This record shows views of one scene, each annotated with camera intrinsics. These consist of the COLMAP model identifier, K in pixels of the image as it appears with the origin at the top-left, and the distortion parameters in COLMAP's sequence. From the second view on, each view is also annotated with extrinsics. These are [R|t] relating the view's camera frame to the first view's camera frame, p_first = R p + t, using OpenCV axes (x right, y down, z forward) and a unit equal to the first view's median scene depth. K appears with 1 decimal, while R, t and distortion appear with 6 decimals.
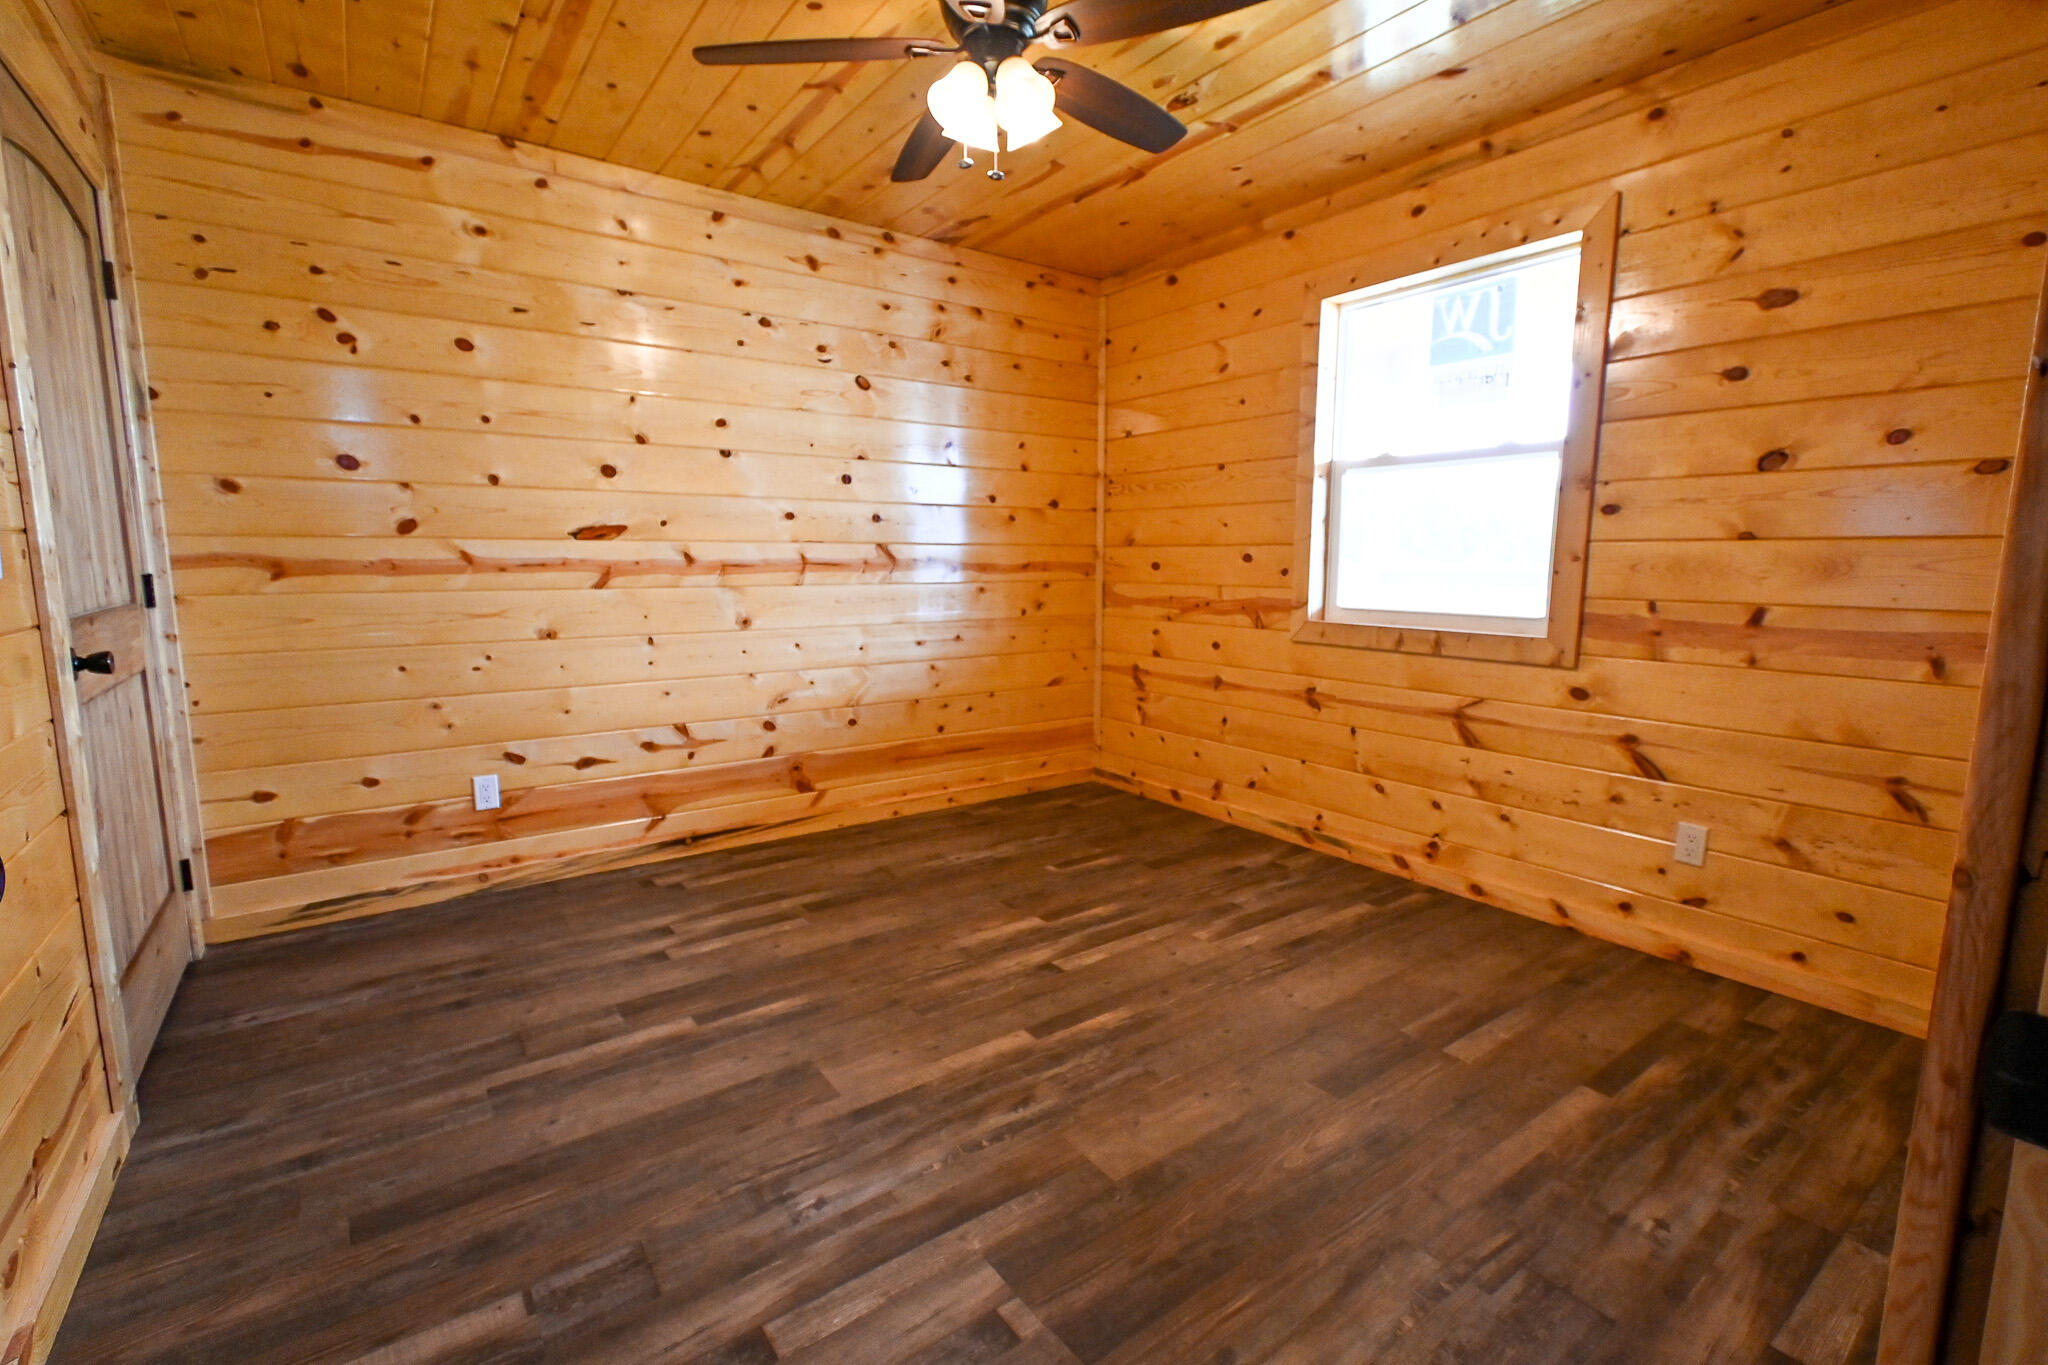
lens RADIAL K [[906.9, 0, 1027.8], [0, 906.9, 680.8], [0, 0, 1]] dist [0.004452, -0.000844]
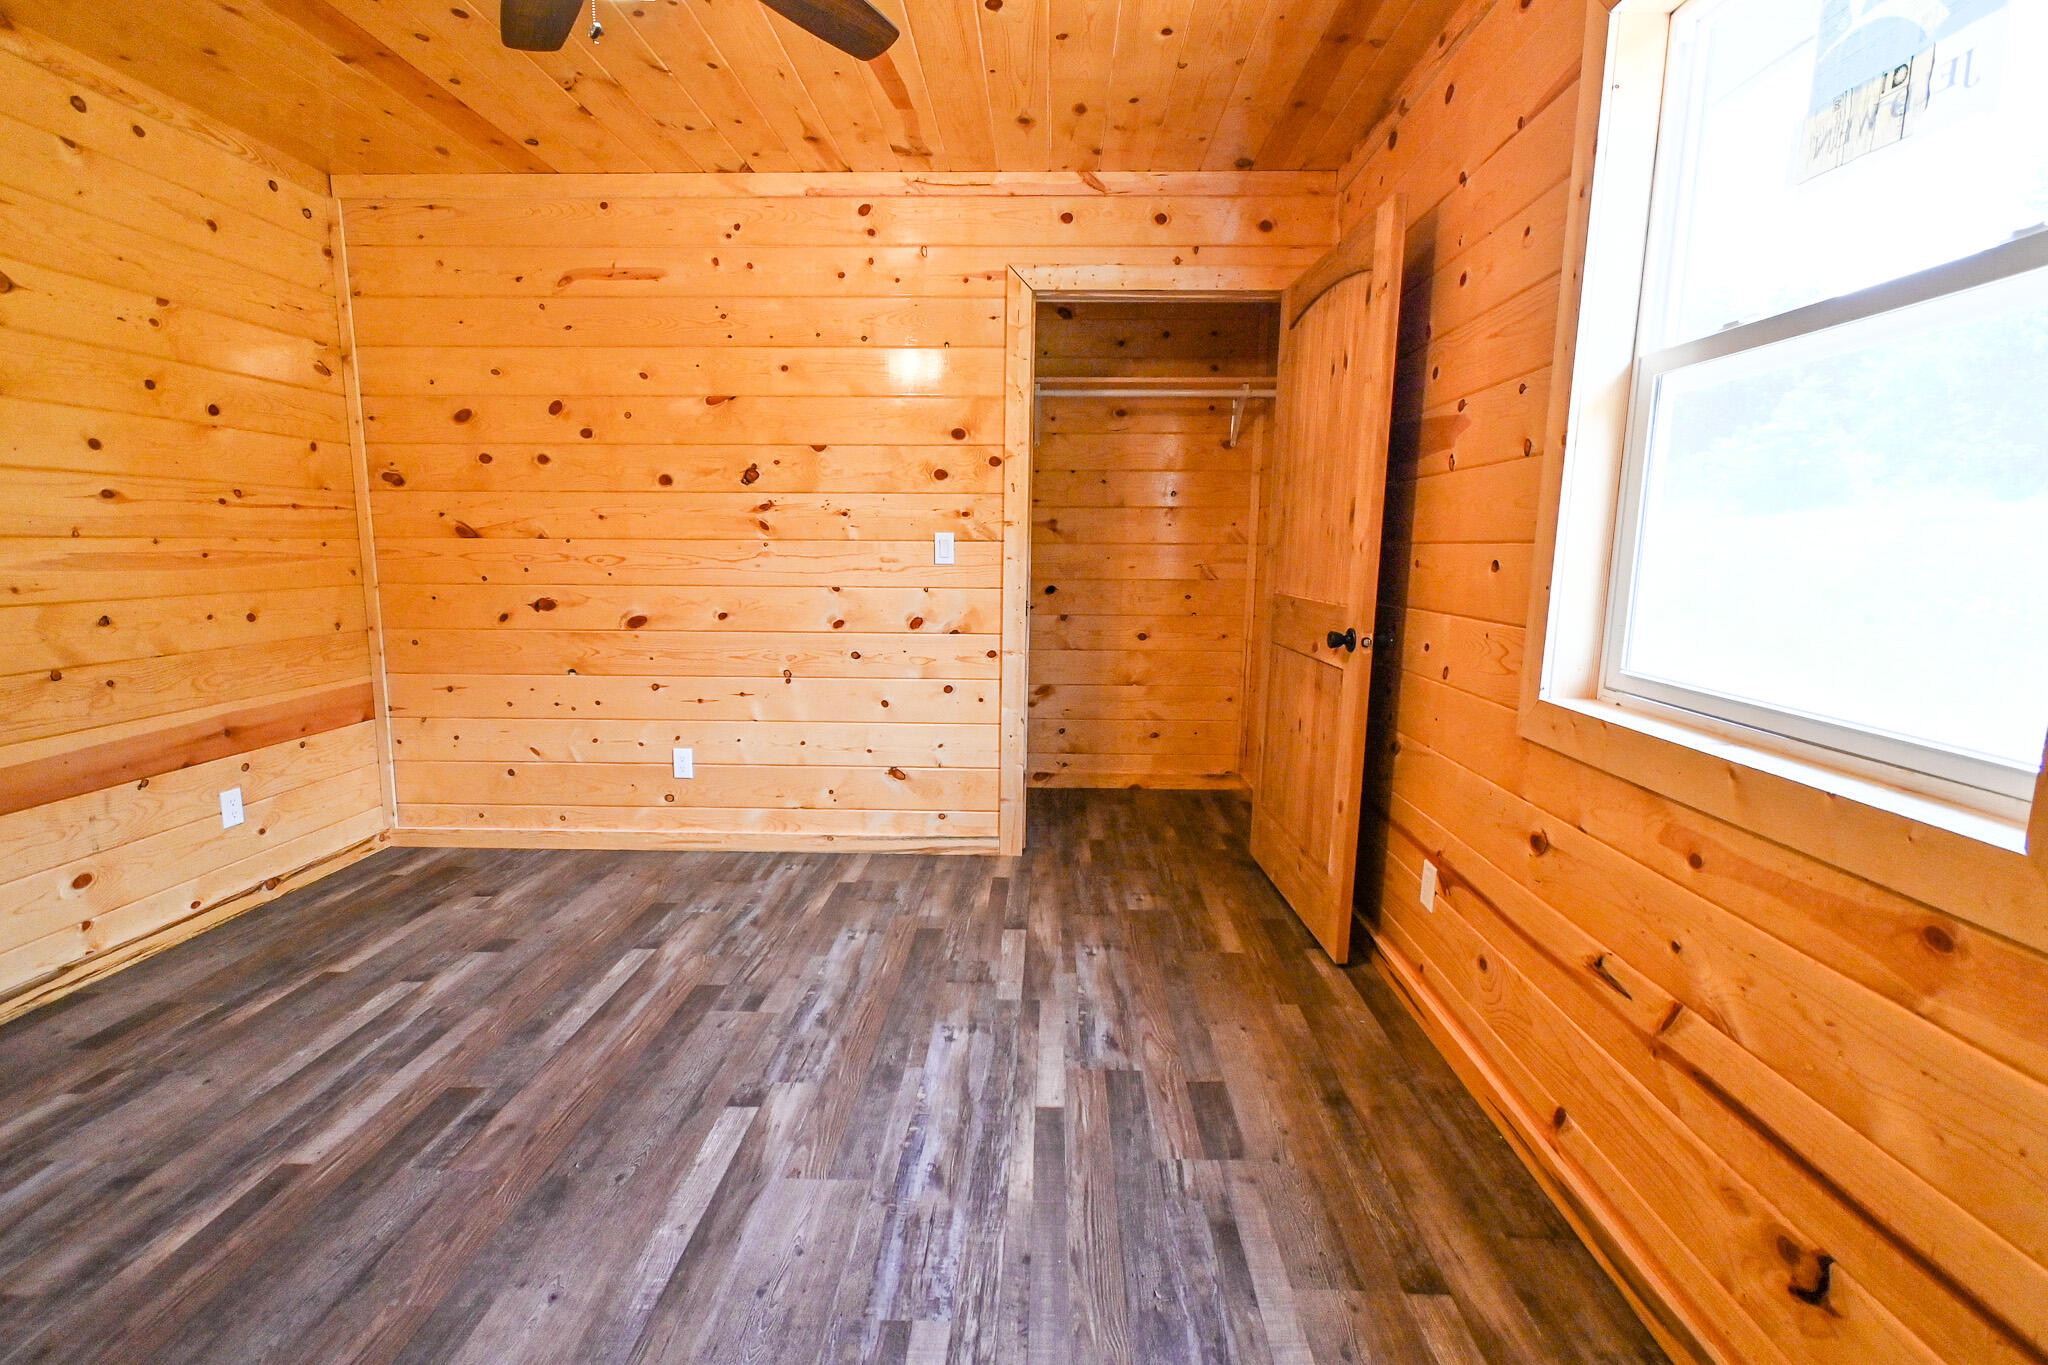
lens RADIAL K [[906.9, 0, 1027.8], [0, 906.9, 680.8], [0, 0, 1]] dist [0.004452, -0.000844]
pose [[-0.606621, 0.089688, -0.789915, 0.864070], [-0.135041, 0.967551, 0.213563, -0.153254], [0.783438, 0.236223, -0.574825, 1.462035]]
